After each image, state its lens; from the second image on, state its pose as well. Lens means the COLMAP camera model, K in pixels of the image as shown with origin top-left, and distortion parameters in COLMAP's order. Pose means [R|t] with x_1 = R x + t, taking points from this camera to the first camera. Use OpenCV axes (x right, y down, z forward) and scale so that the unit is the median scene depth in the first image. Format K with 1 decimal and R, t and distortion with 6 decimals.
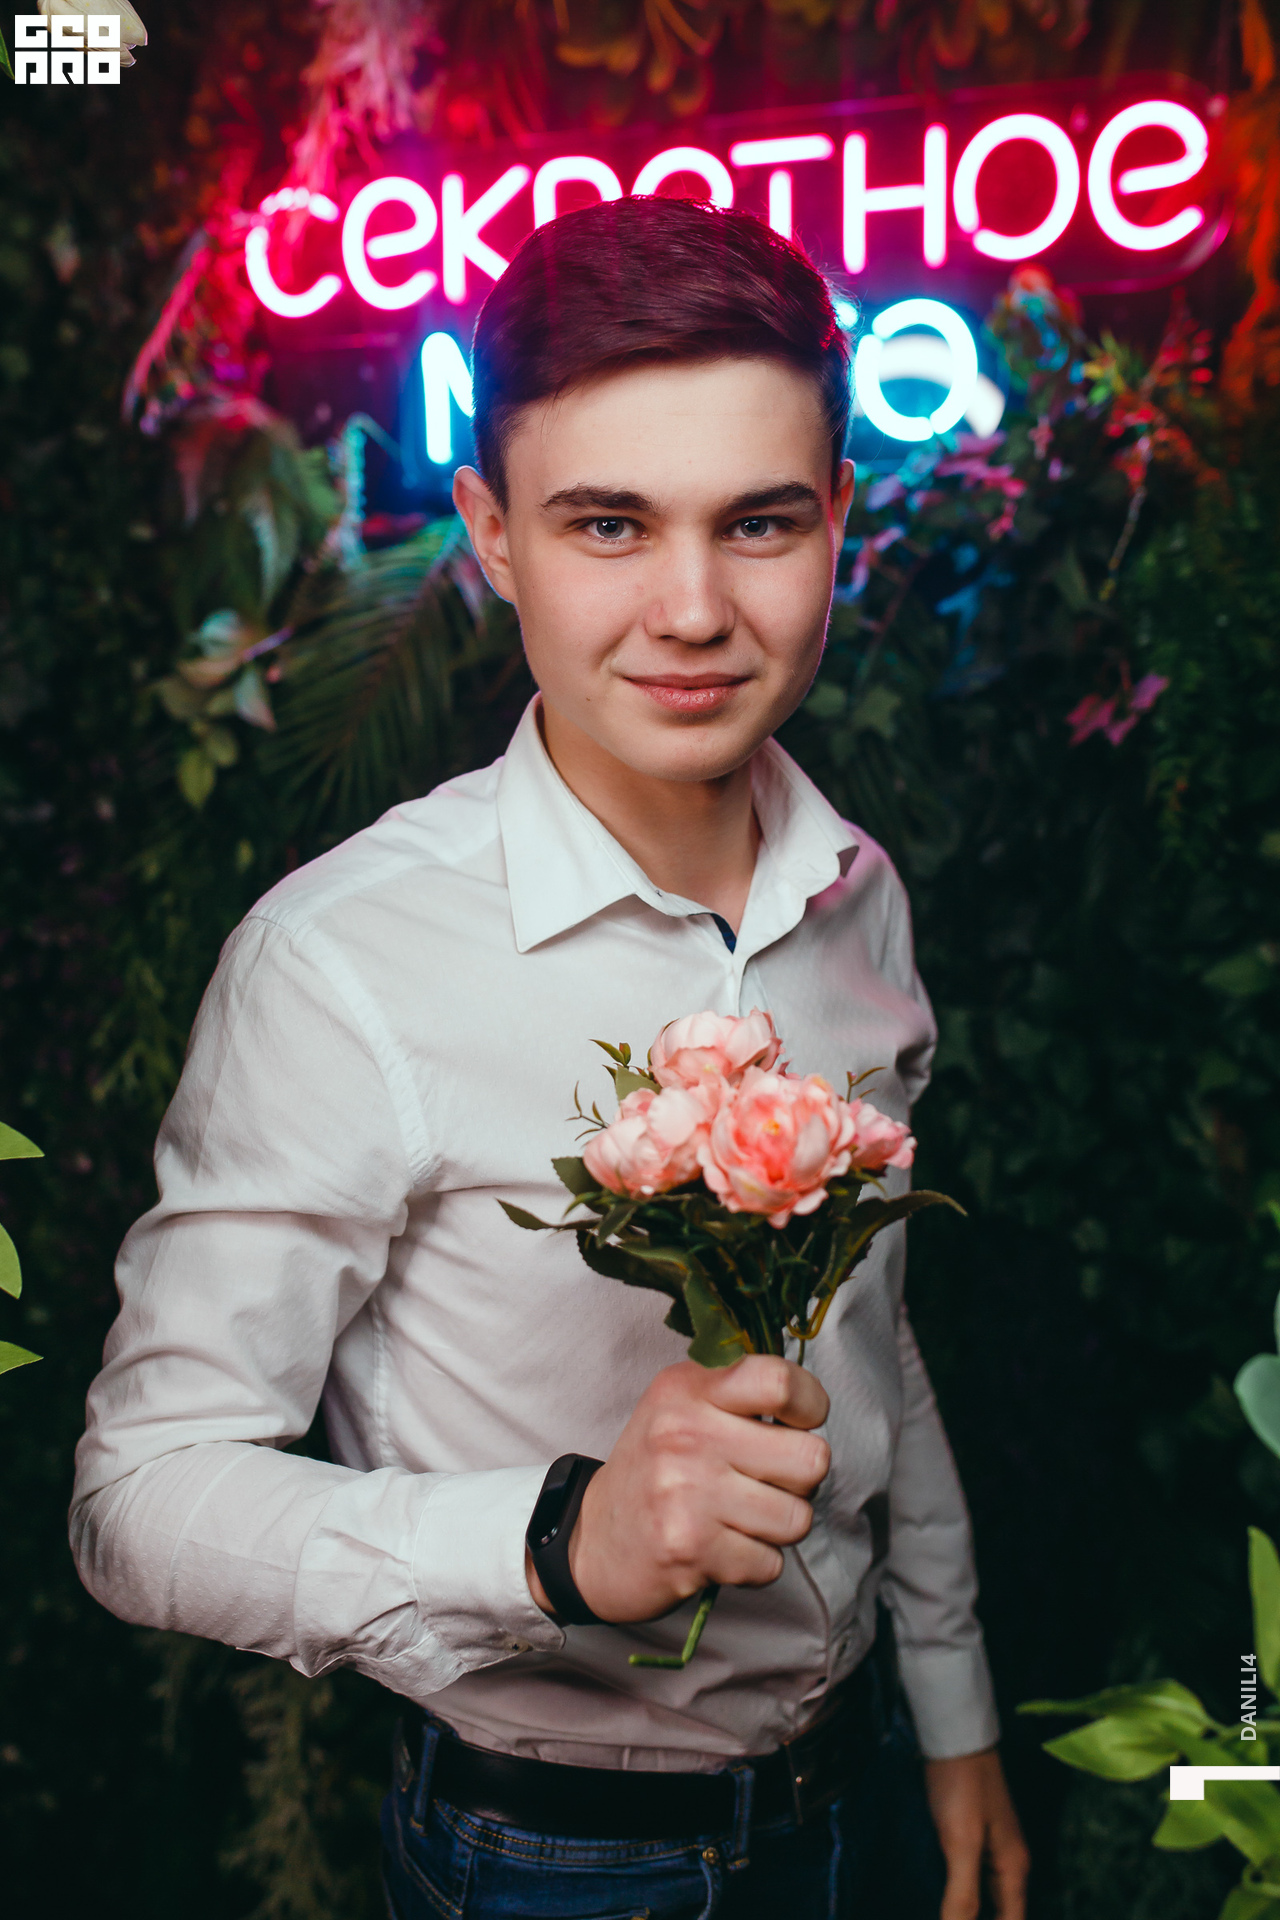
lens RADIAL K [[1970.5, 0, 642.2], [0, 1970.5, 959.3], [0, 0, 1]] dist [-0.010230, 0.000000]
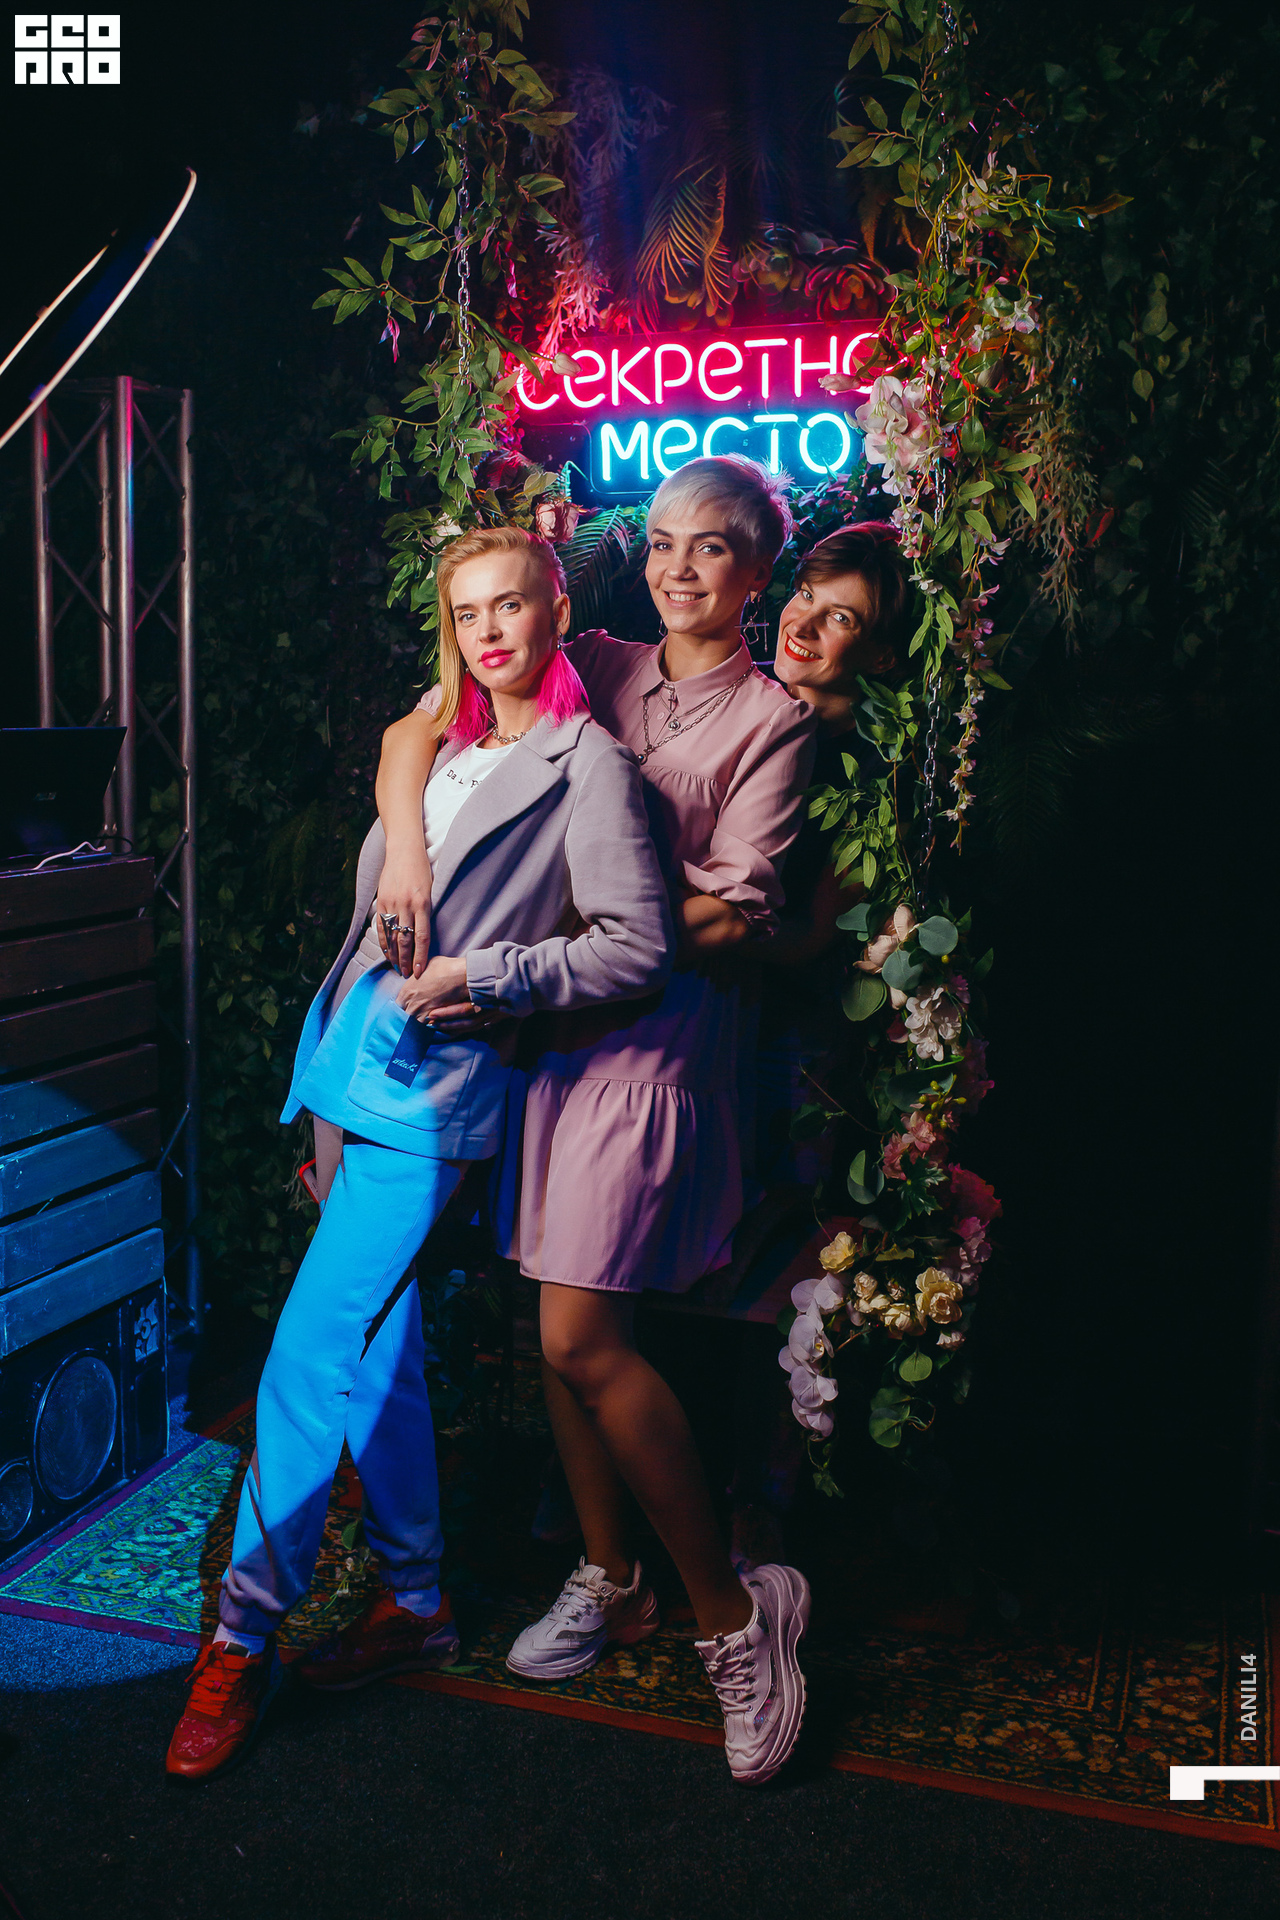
lens RADIAL K [[1970.5, 0, 638.5], [0, 1970.5, 955.1], [0, 0, 1]] dist [-0.010230, 0.000000]
pose [[0.998682, 0.014110, -0.049352, 0.044980], [-0.013591, 0.999849, 0.010852, 0.243032], [0.049497, -0.010167, 0.998723, -1.168911]]
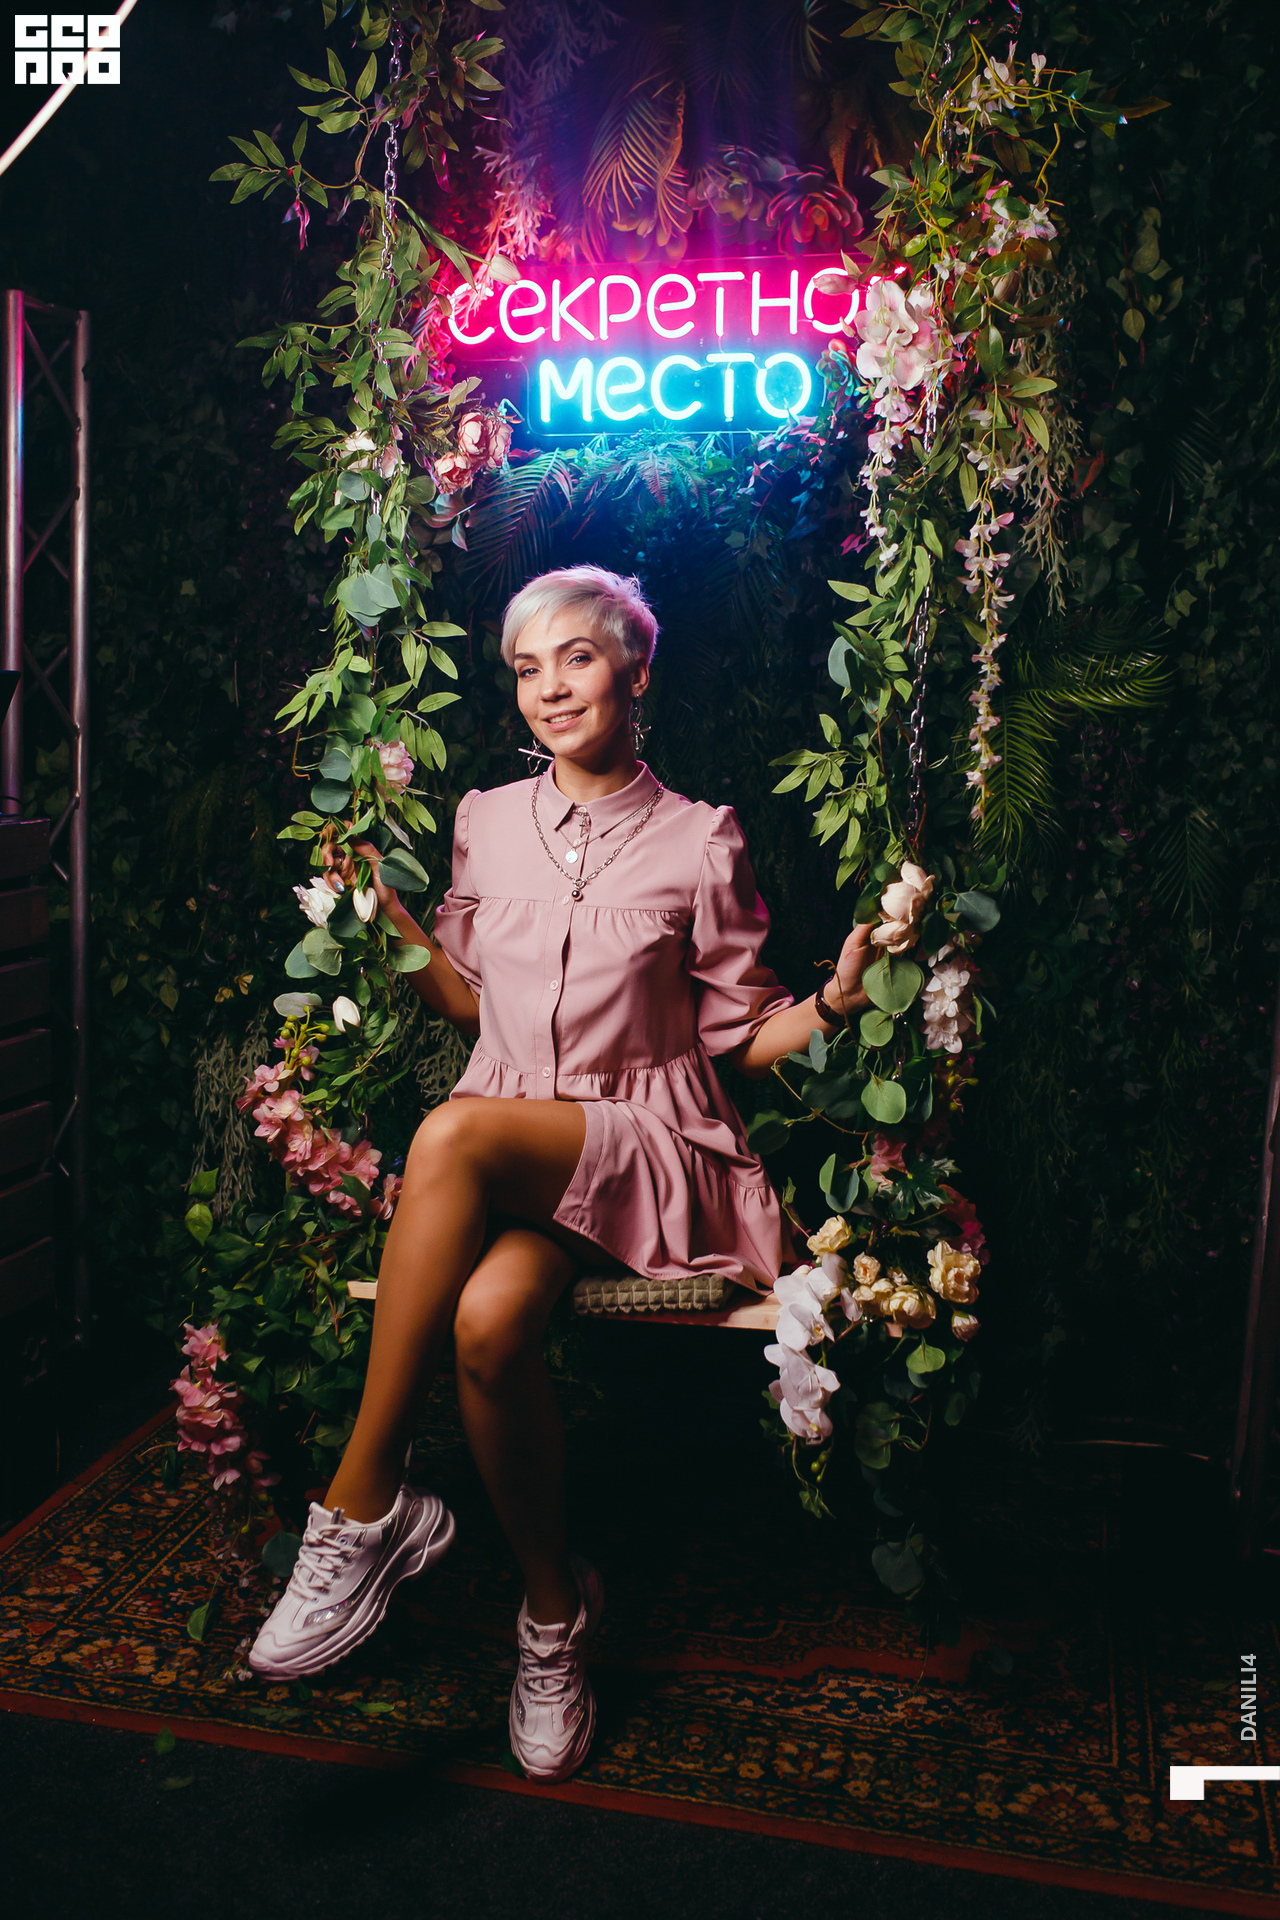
lens RADIAL K [[1970.5, 0, 684.0], [0, 1970.5, 905.8], [0, 0, 1]] dist [-0.010230, 0.000000]
pose [[0.999056, 0.017067, 0.039960, -0.037346], [-0.016791, 0.999833, -0.007219, 0.251812], [-0.040076, 0.006541, 0.999175, -1.008277]]
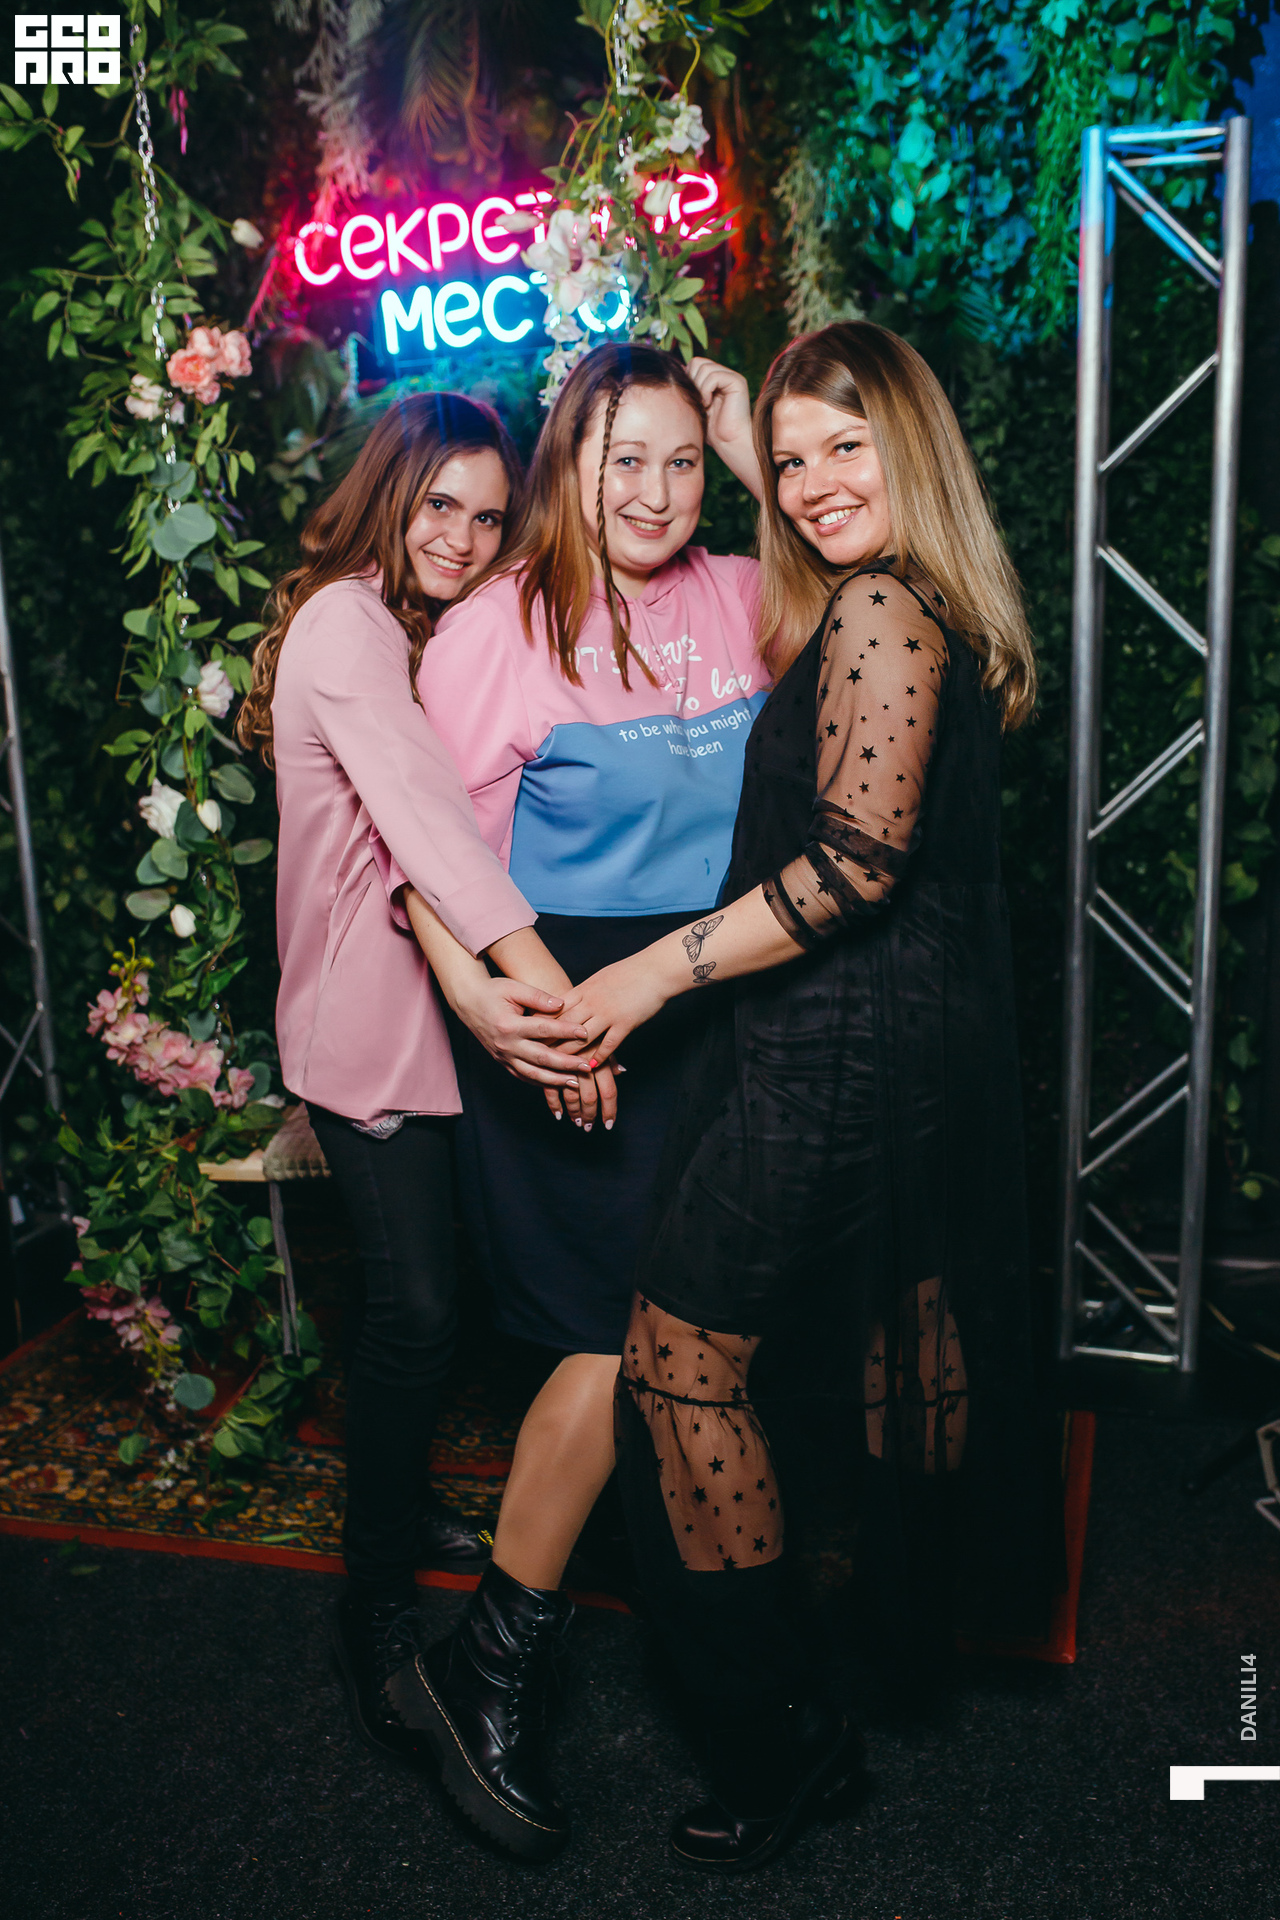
lens RADIAL K [[1847.9, 0, 644.2], [0, 1847.9, 986.3], [0, 0, 1]] dist [-0.004398, 0.000000]
pose [[0.998593, -0.045753, -0.026809, 0.194670], [0.048010, 0.994720, 0.090706, 0.264412], [0.022518, -0.091865, 0.995517, -1.061720]]
